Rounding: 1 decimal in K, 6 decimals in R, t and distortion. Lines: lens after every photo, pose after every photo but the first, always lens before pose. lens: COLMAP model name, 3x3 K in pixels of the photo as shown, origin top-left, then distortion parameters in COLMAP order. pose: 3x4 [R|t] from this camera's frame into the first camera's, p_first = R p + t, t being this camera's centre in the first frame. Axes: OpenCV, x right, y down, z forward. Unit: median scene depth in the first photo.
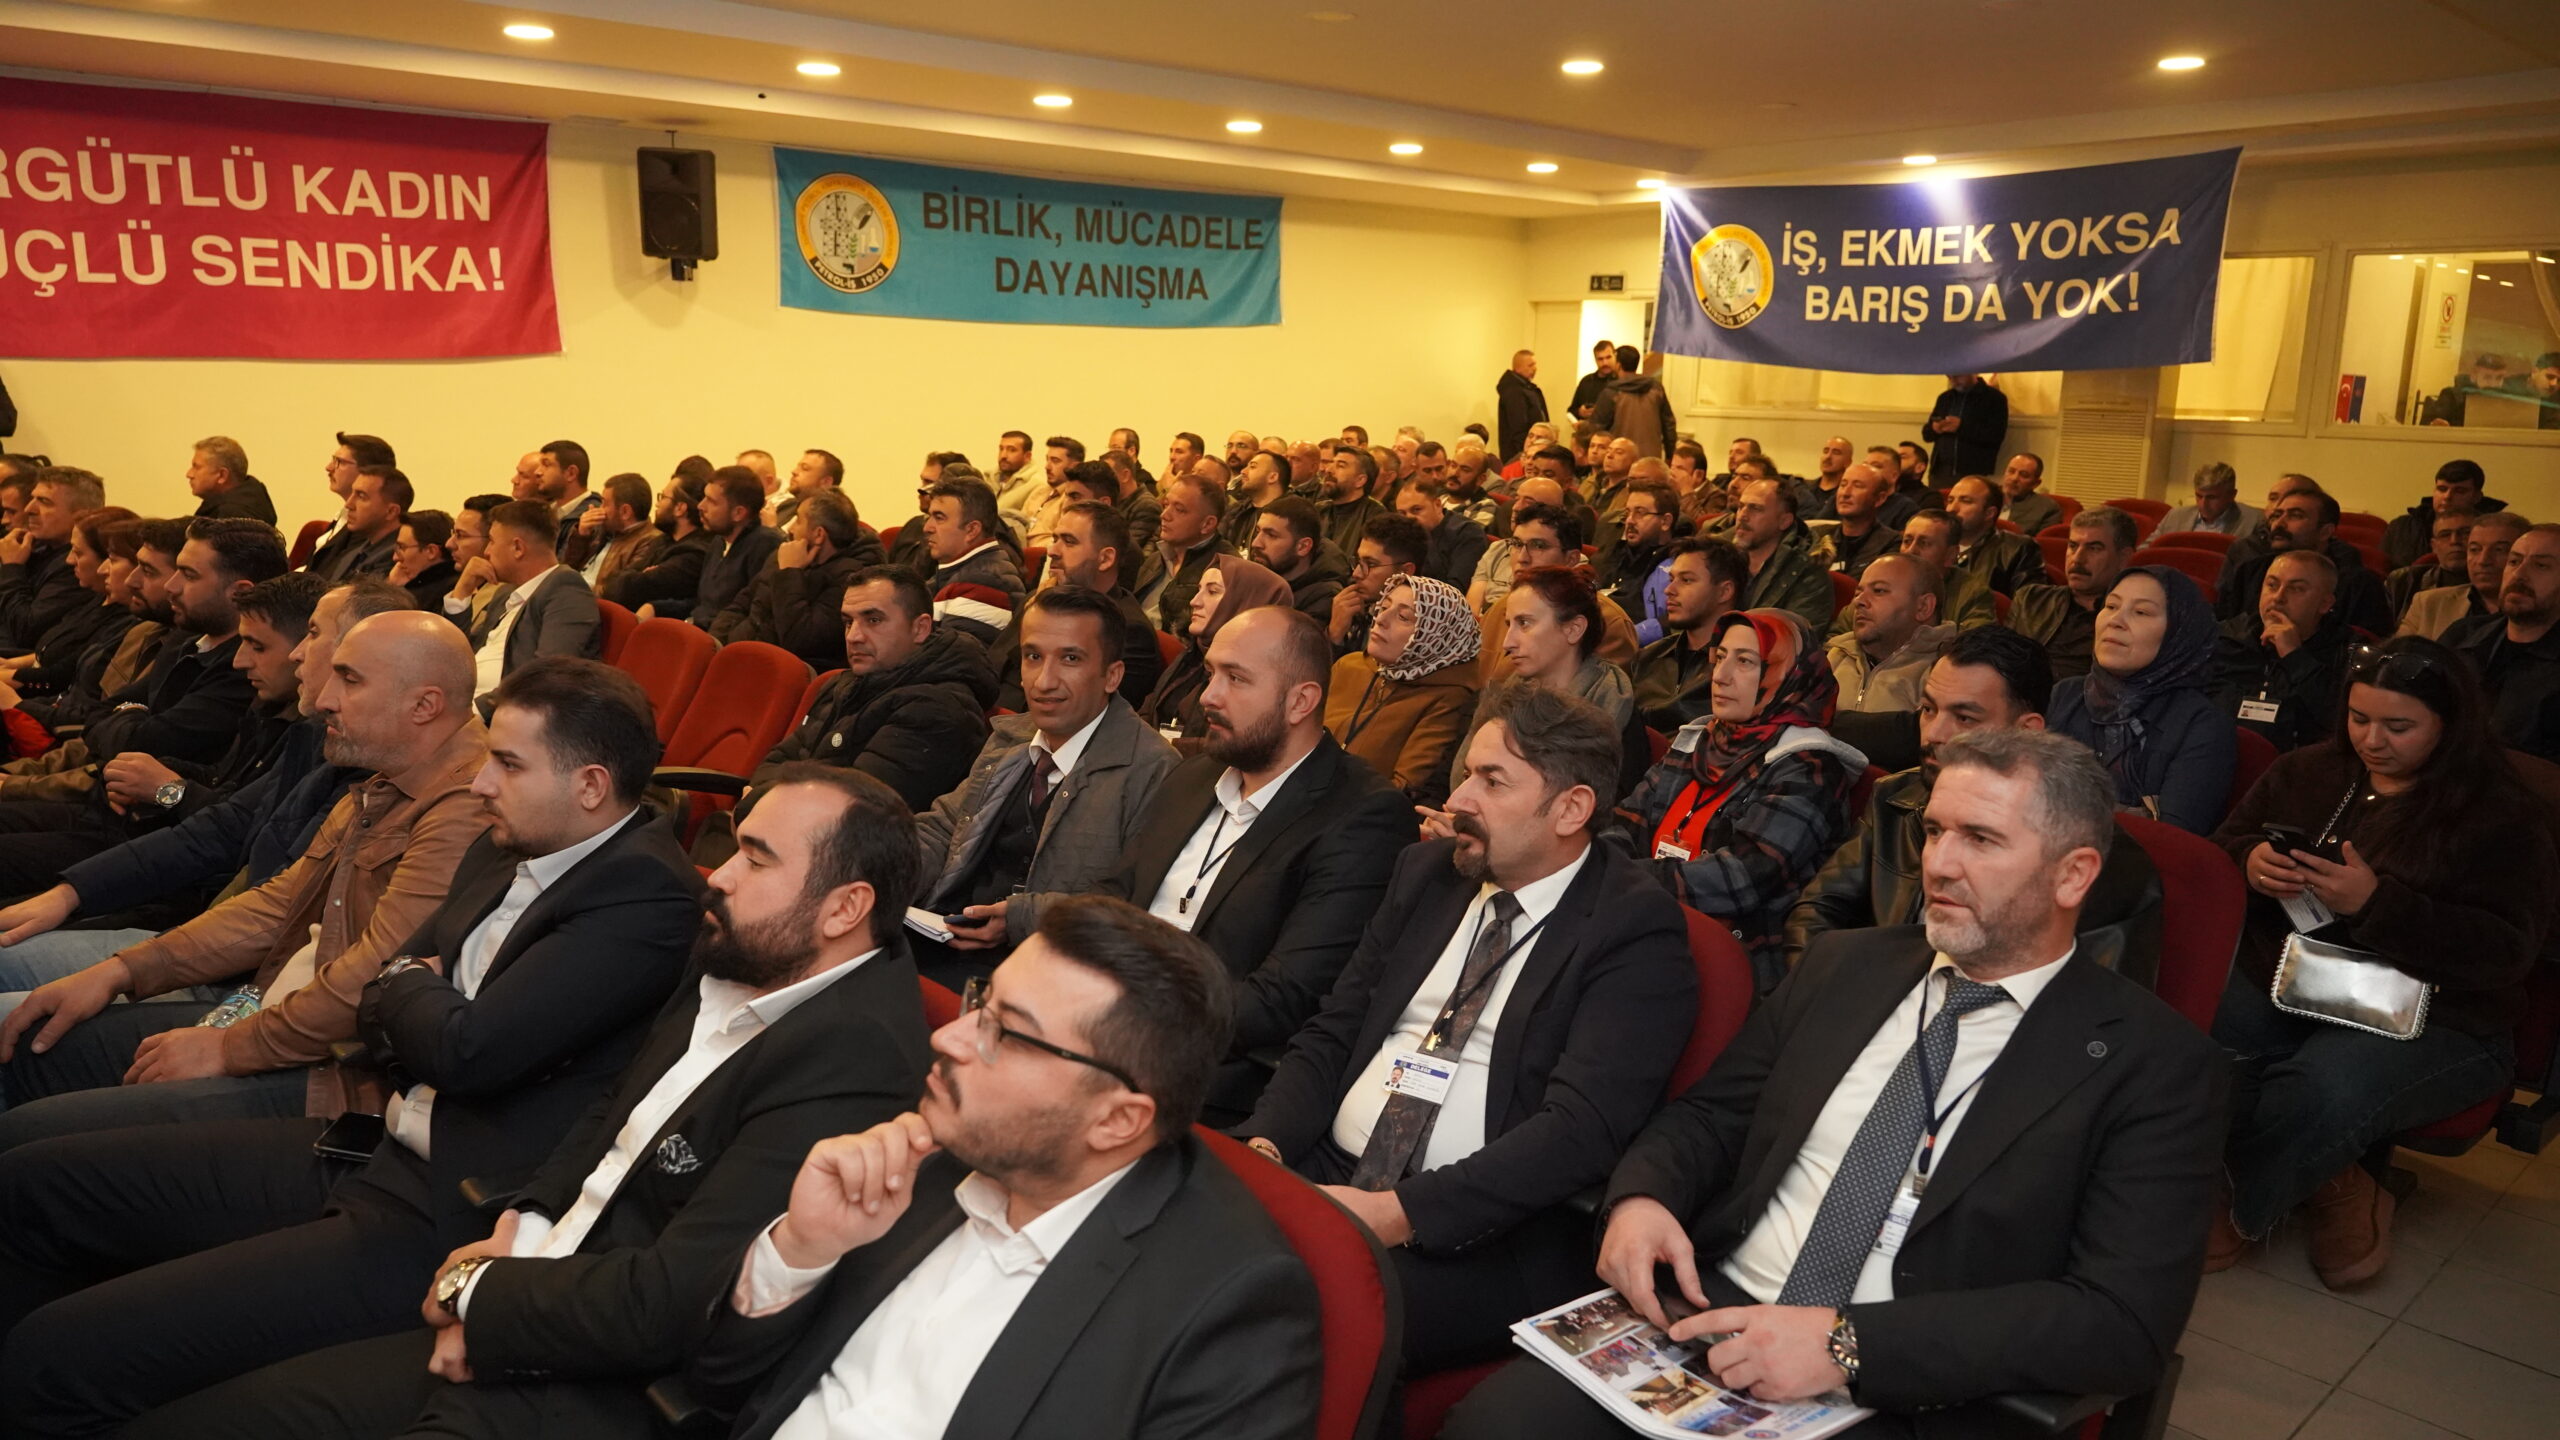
lens RADIAL K [[1725.3, 0, 1280.0], [0, 1725.3, 720.0], [0, 0, 1]] dist [-0.007418, -0.002635]
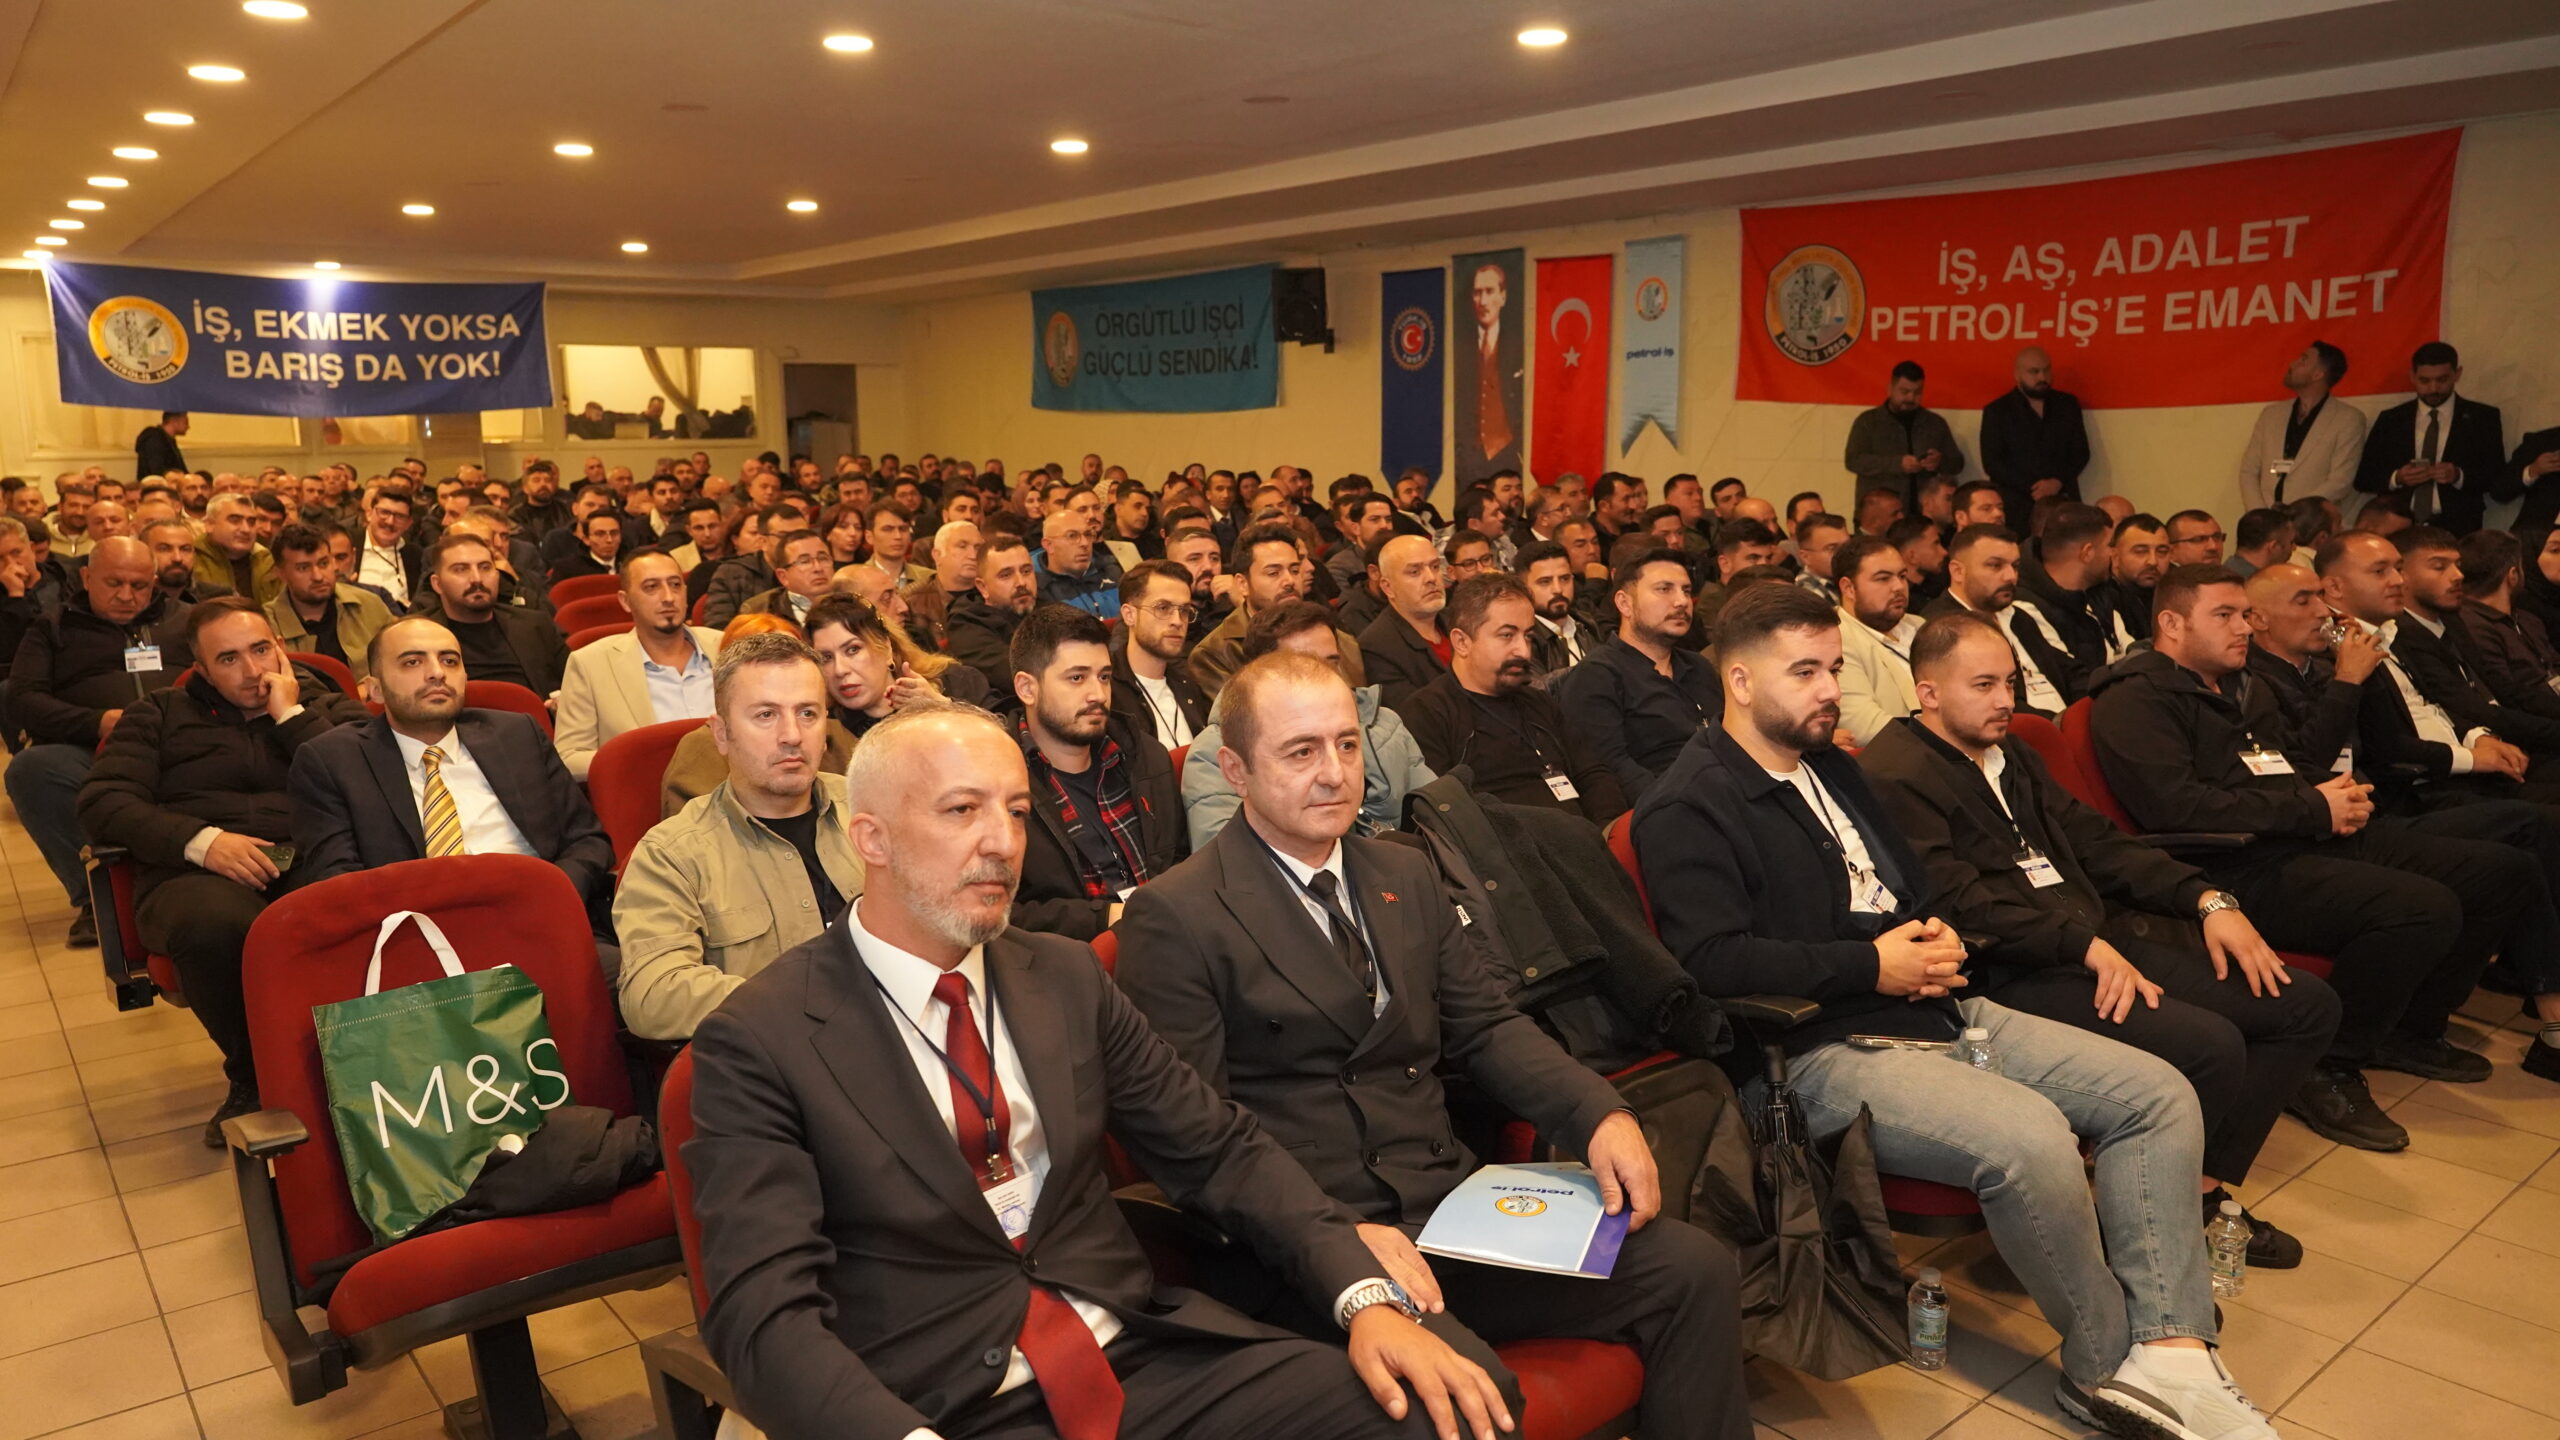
lens RADIAL K [[1736.4, 0, 1276.2], [0, 1736.4, 711.8], [0, 0, 1]] dist [-0.006847, -0.000178]
pose [[0.054529, -0.180609, 0.982042, -1.024898], [0.207222, 0.964140, 0.165811, -0.048210], [-0.976773, 0.194459, 0.090000, 0.187717]]
